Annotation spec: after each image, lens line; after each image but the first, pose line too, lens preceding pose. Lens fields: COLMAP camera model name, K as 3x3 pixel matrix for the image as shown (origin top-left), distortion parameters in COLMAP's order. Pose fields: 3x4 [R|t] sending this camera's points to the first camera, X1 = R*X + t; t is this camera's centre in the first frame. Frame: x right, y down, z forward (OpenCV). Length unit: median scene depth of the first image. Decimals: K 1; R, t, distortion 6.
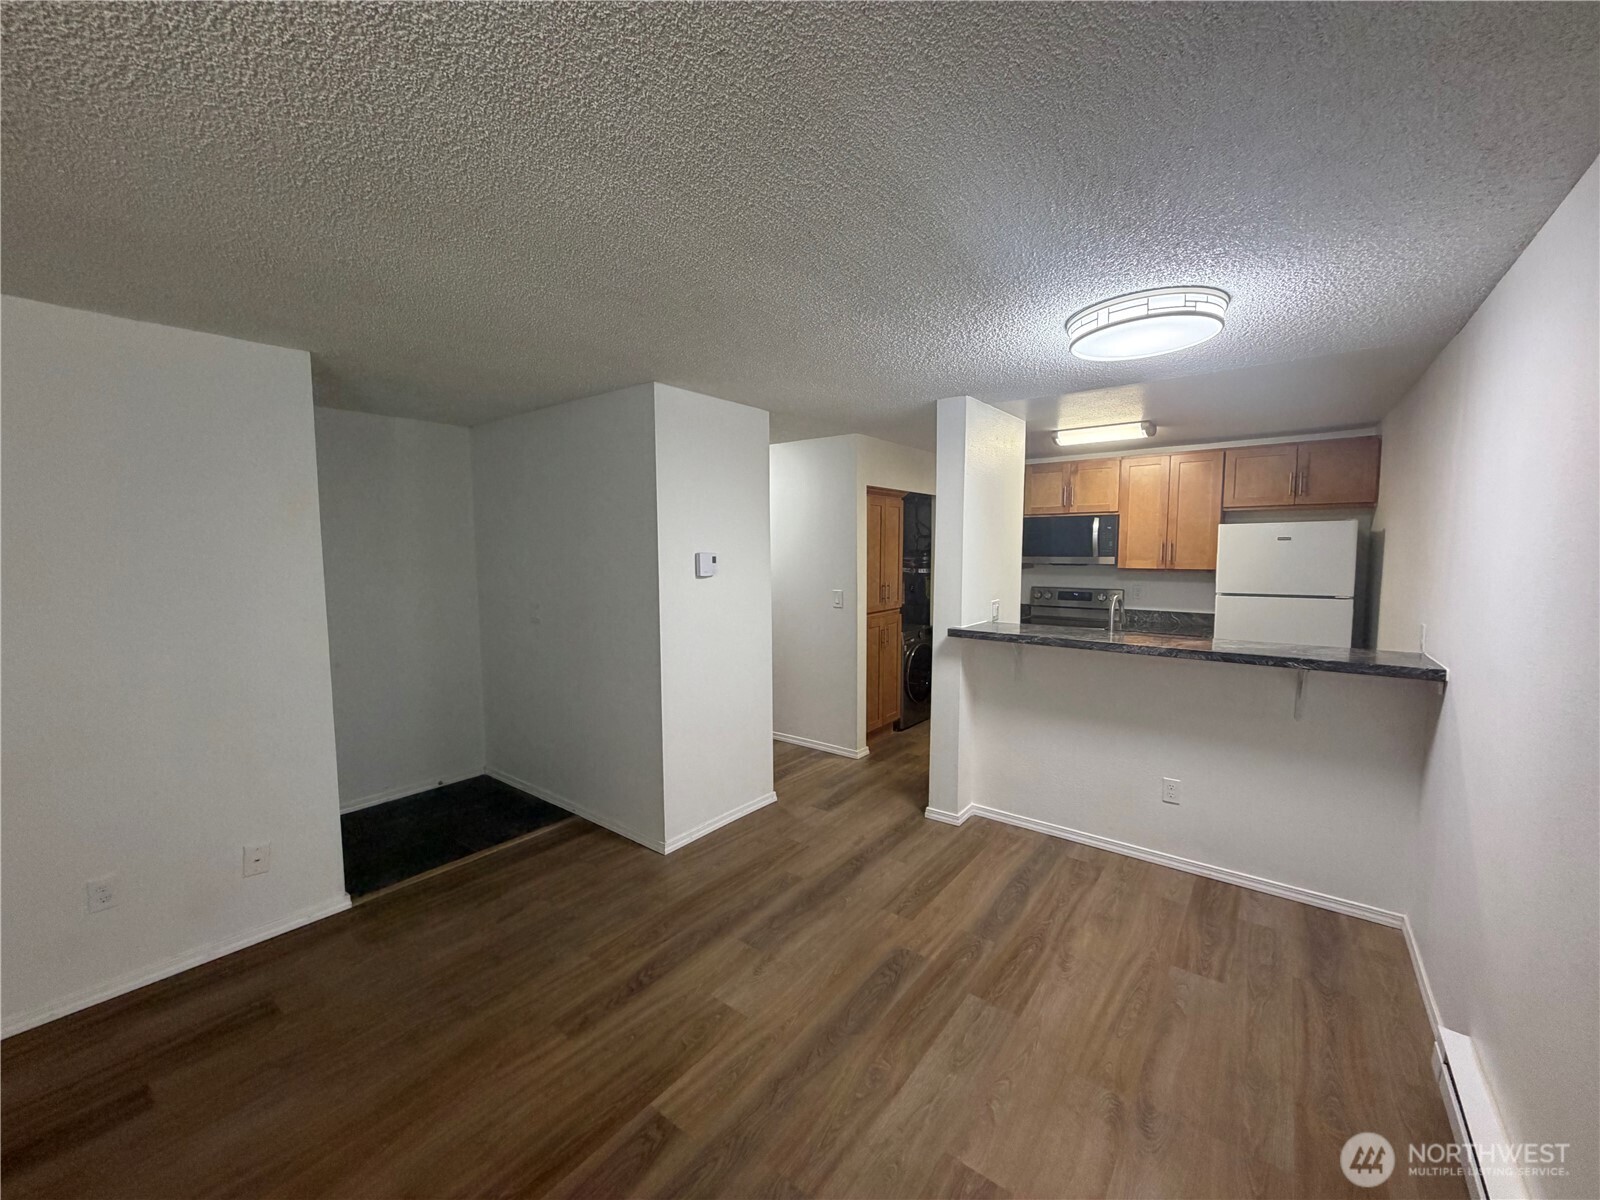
lens RADIAL K [[639.8, 0, 800.0], [0, 639.8, 600.0], [0, 0, 1]] dist [-0.000331, -0.000256]
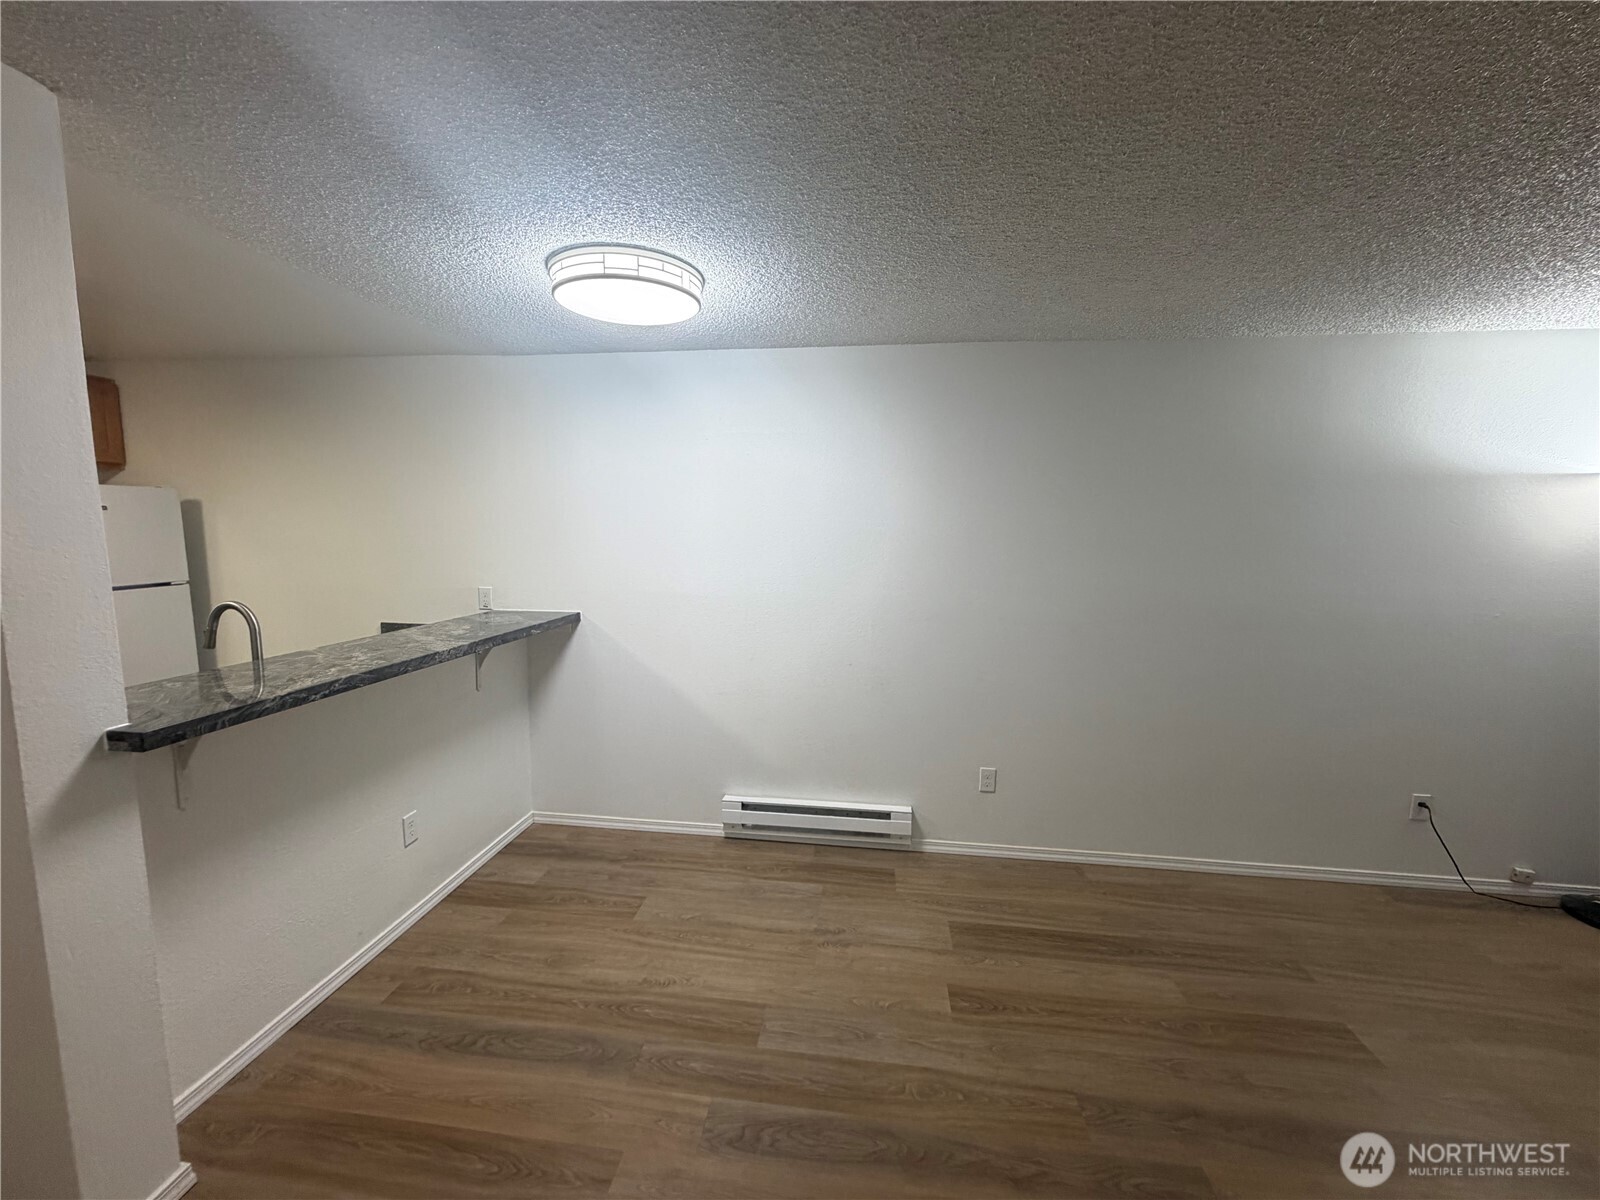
lens RADIAL K [[632.9, 0, 795.6], [0, 632.9, 599.1], [0, 0, 1]] dist [0.003533, -0.000823]
pose [[-0.503144, -0.101284, 0.858247, -0.422304], [0.061961, 0.986325, 0.152723, -0.101289], [-0.861978, 0.130019, -0.489988, 1.271949]]
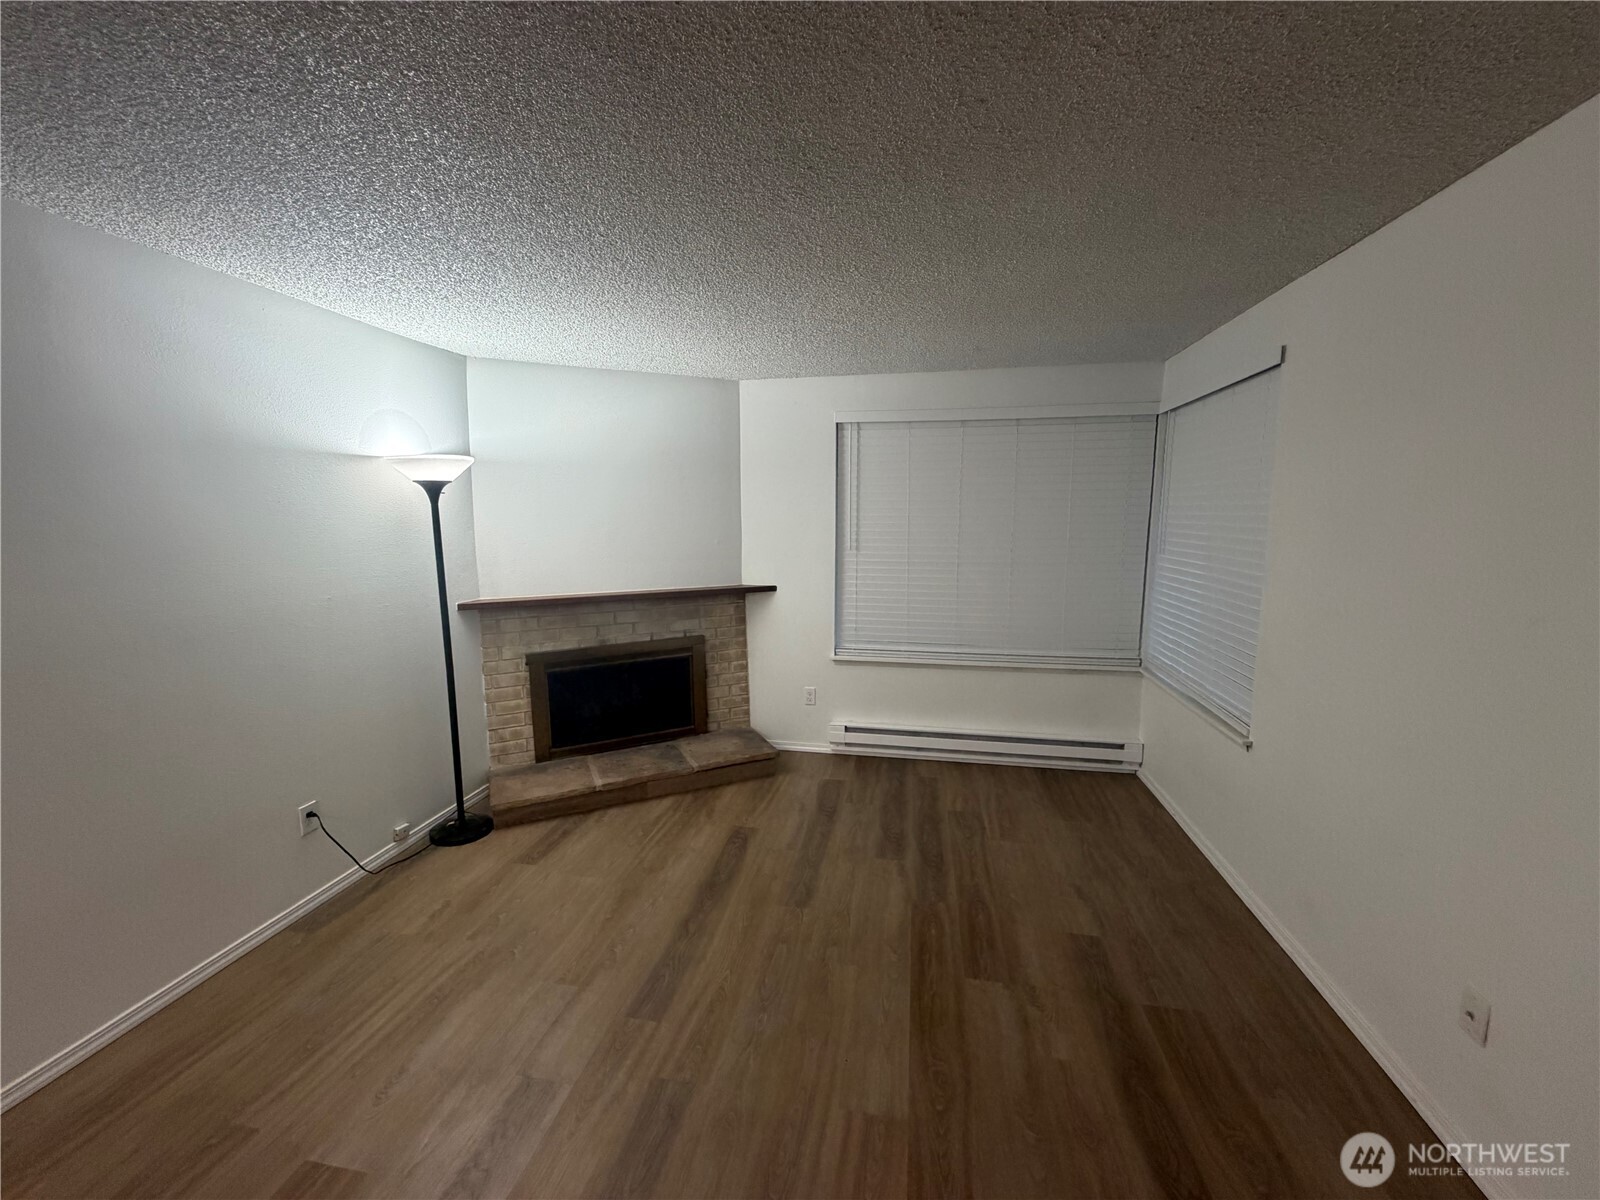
lens RADIAL K [[632.9, 0, 795.6], [0, 632.9, 599.1], [0, 0, 1]] dist [0.003533, -0.000823]
pose [[-0.890896, 0.075731, -0.447849, -0.299105], [-0.019370, 0.978771, 0.204041, -0.057580], [0.453793, 0.190454, -0.870516, 0.936569]]
